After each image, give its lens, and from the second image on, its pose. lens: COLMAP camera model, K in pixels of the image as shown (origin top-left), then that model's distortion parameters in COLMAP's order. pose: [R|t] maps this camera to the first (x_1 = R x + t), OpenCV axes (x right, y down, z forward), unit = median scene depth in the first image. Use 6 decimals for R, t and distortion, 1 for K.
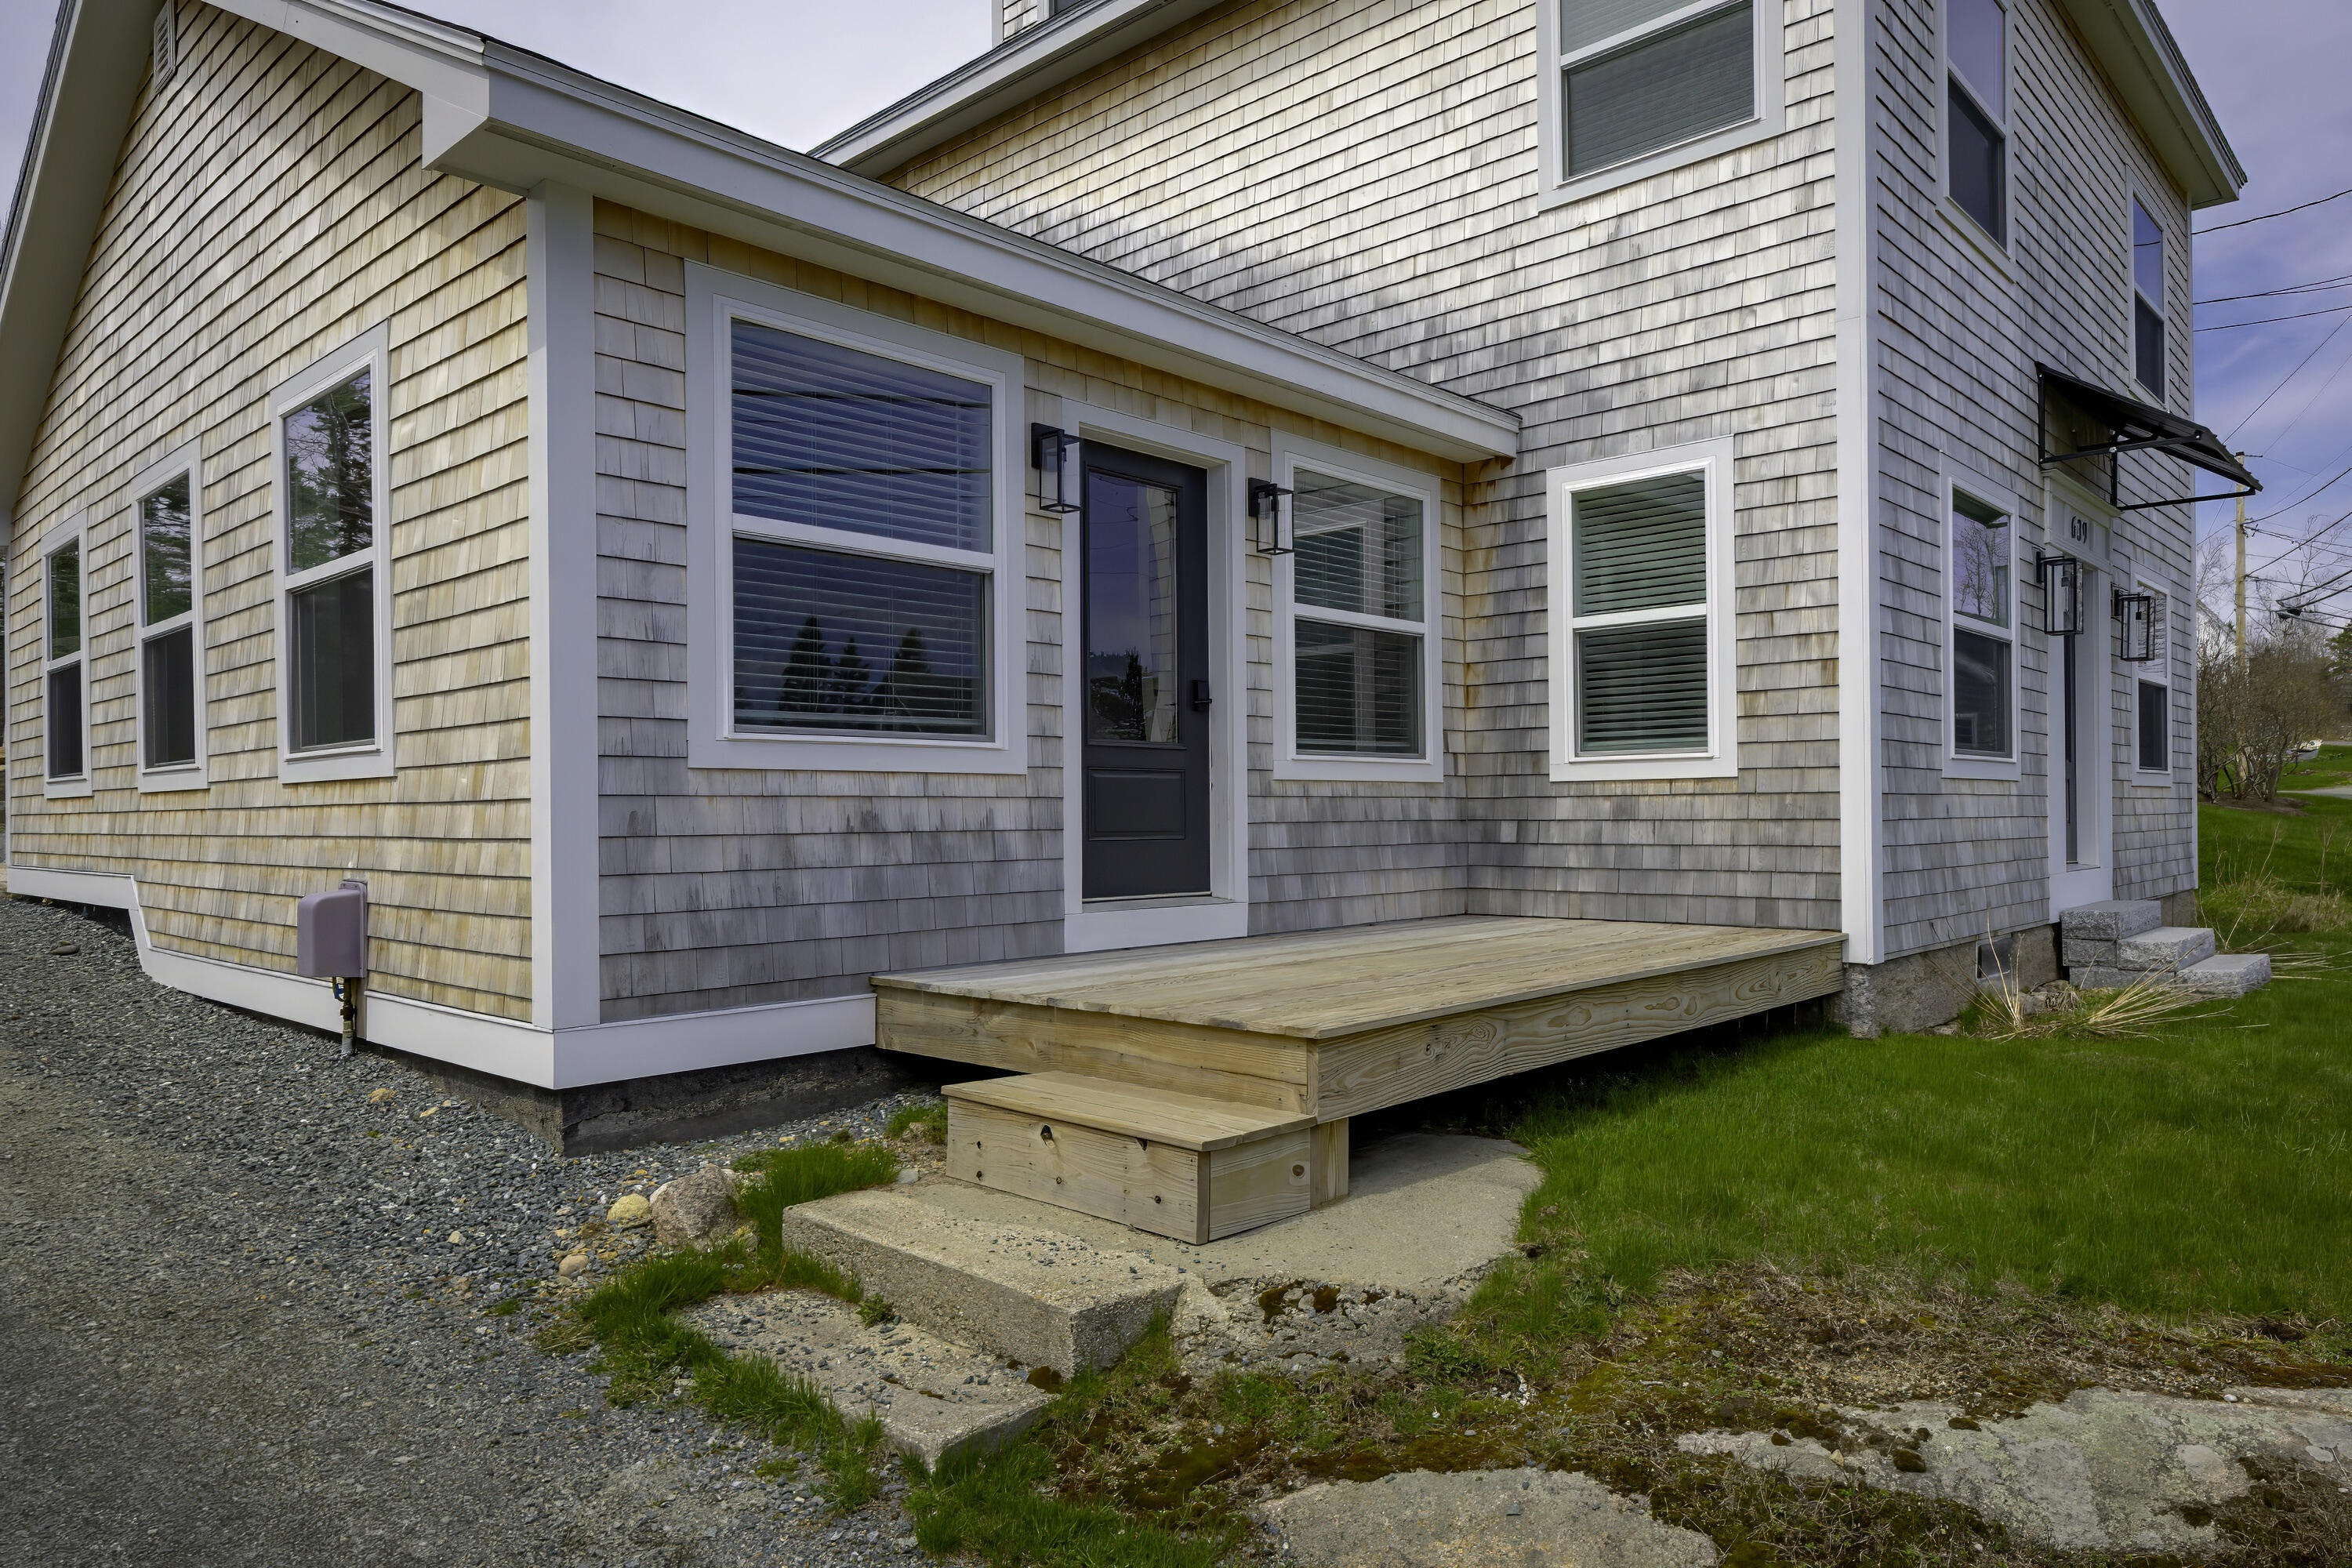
lens RADIAL K [[1329.0, 0, 1176.0], [0, 1329.0, 784.0], [0, 0, 1]] dist [0.004887, -0.002079]
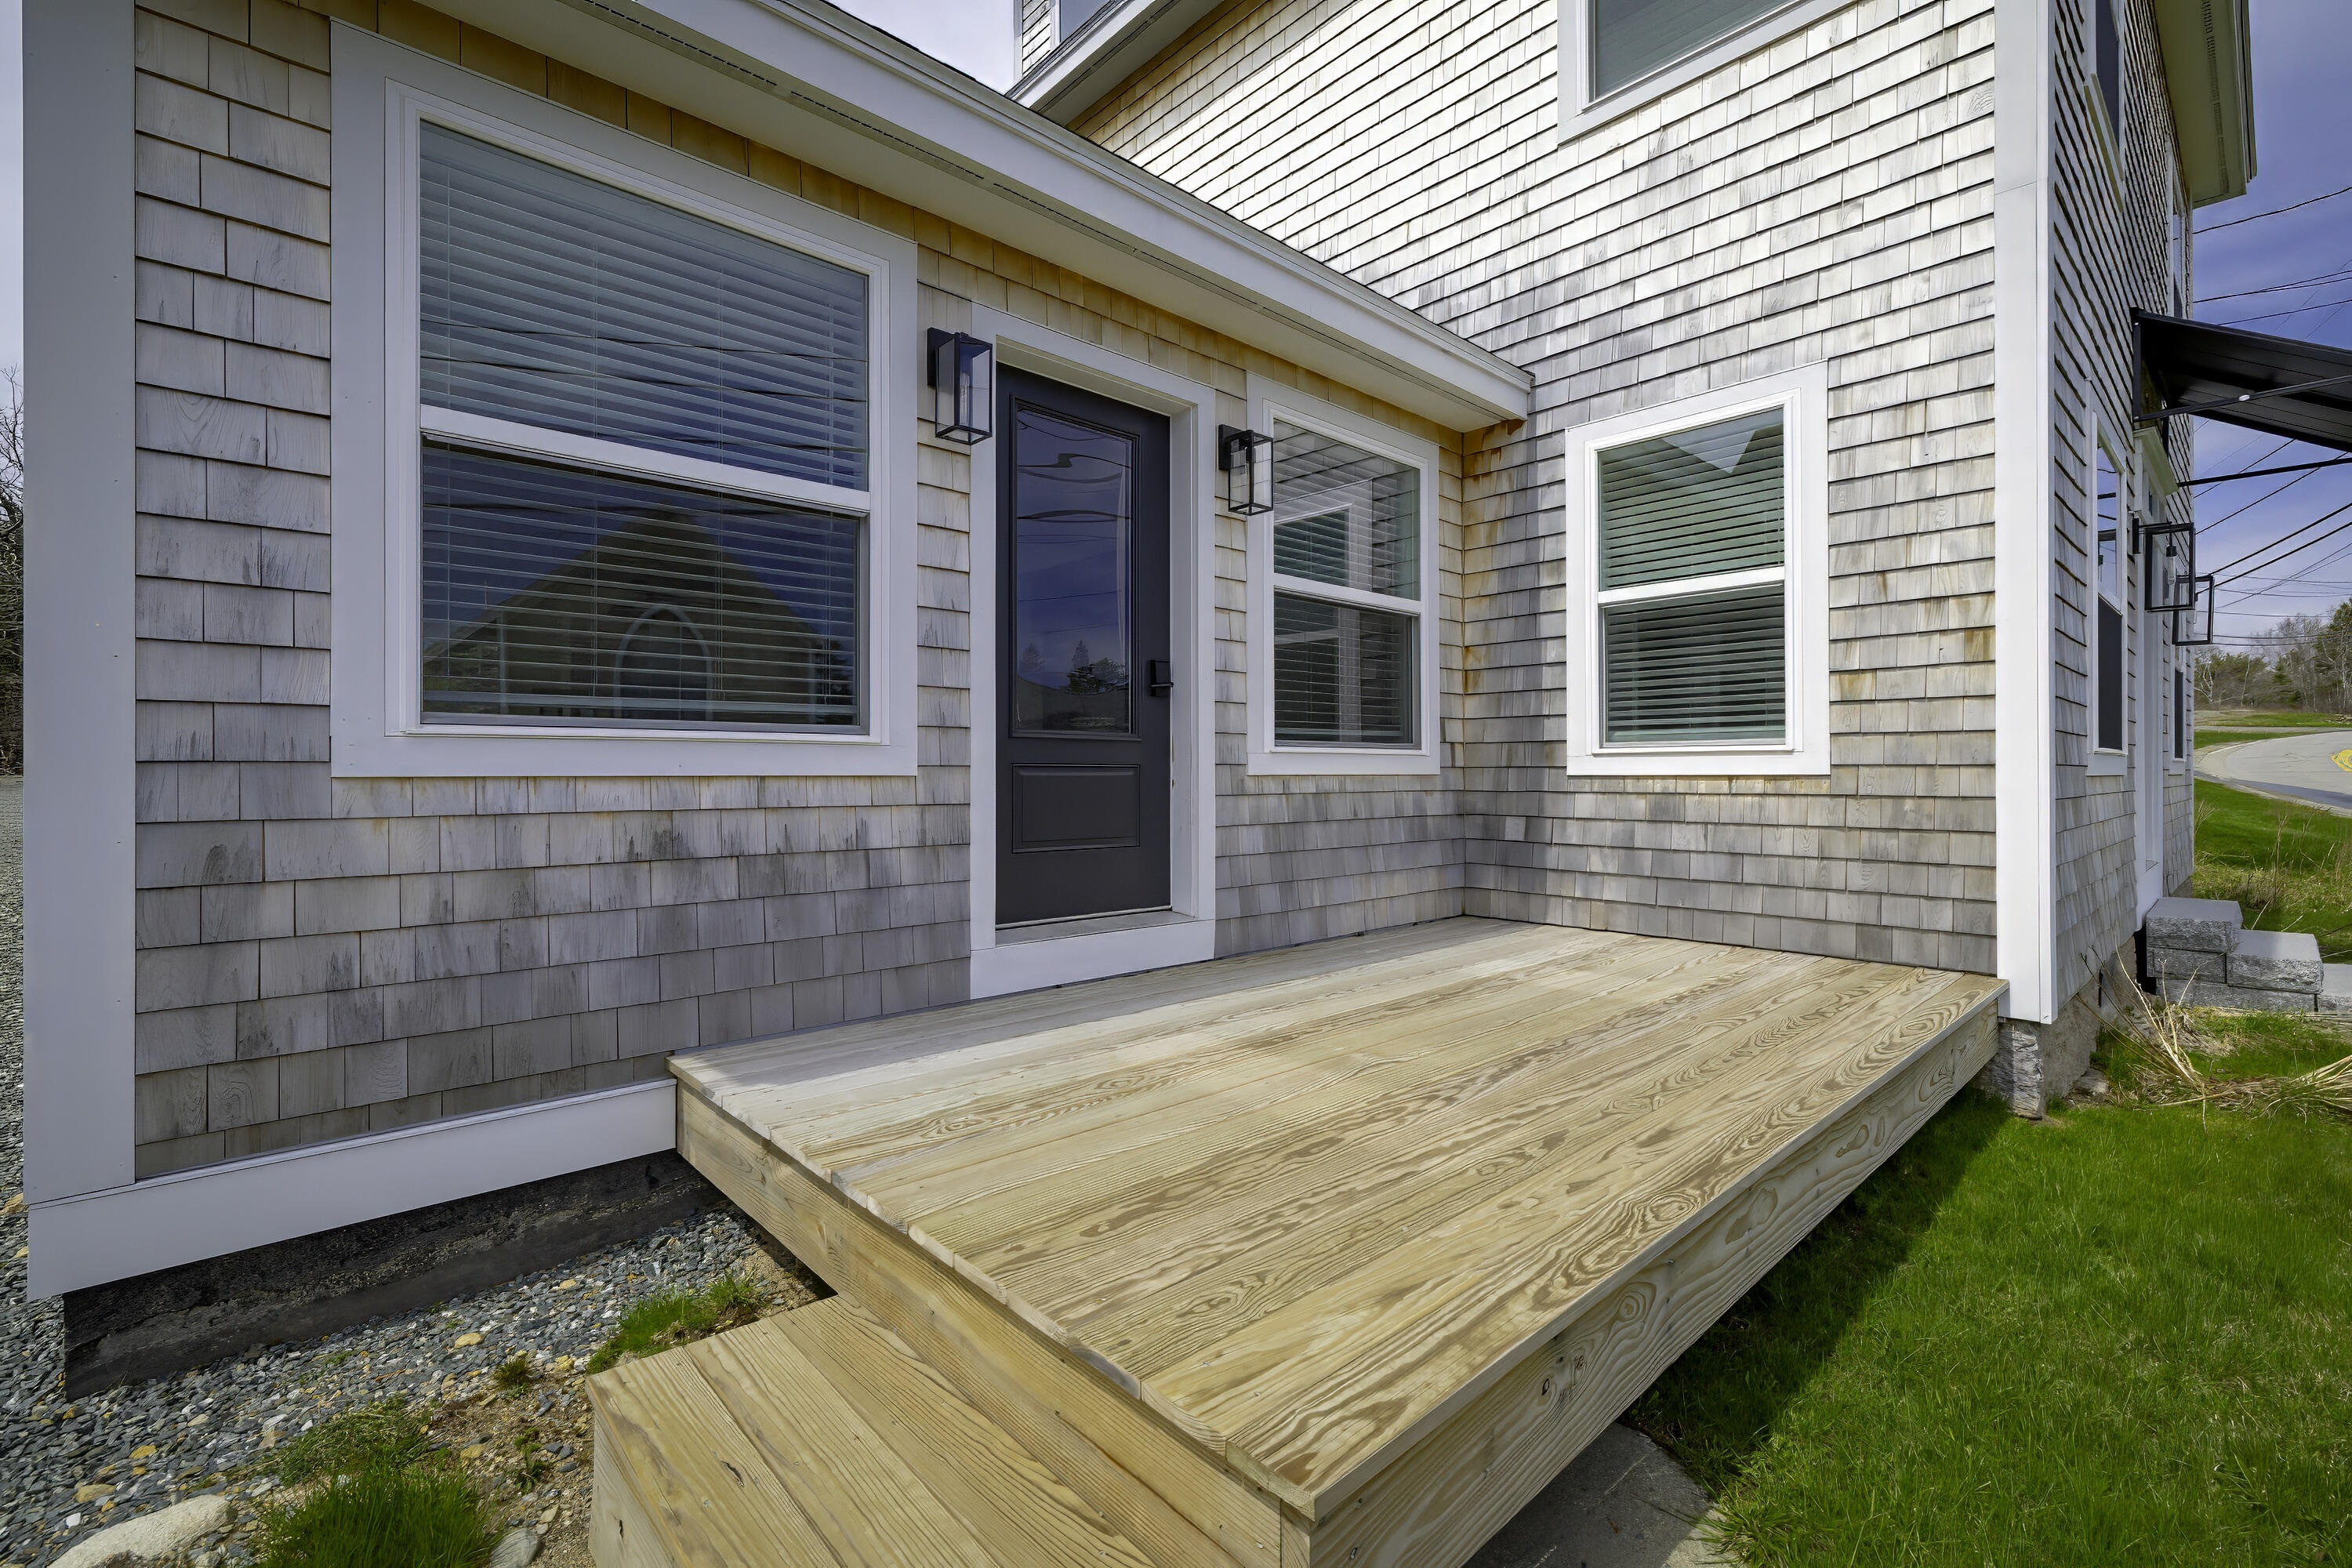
lens RADIAL K [[823.3, 0, 1048.6], [0, 823.3, 748.3], [0, 0, 1]] dist [0.001831, -0.000028]
pose [[0.983062, 0.007215, -0.183131, 0.040611], [-0.007350, 0.999973, -0.000058, -0.018363], [0.183125, 0.001403, 0.983089, 0.411577]]
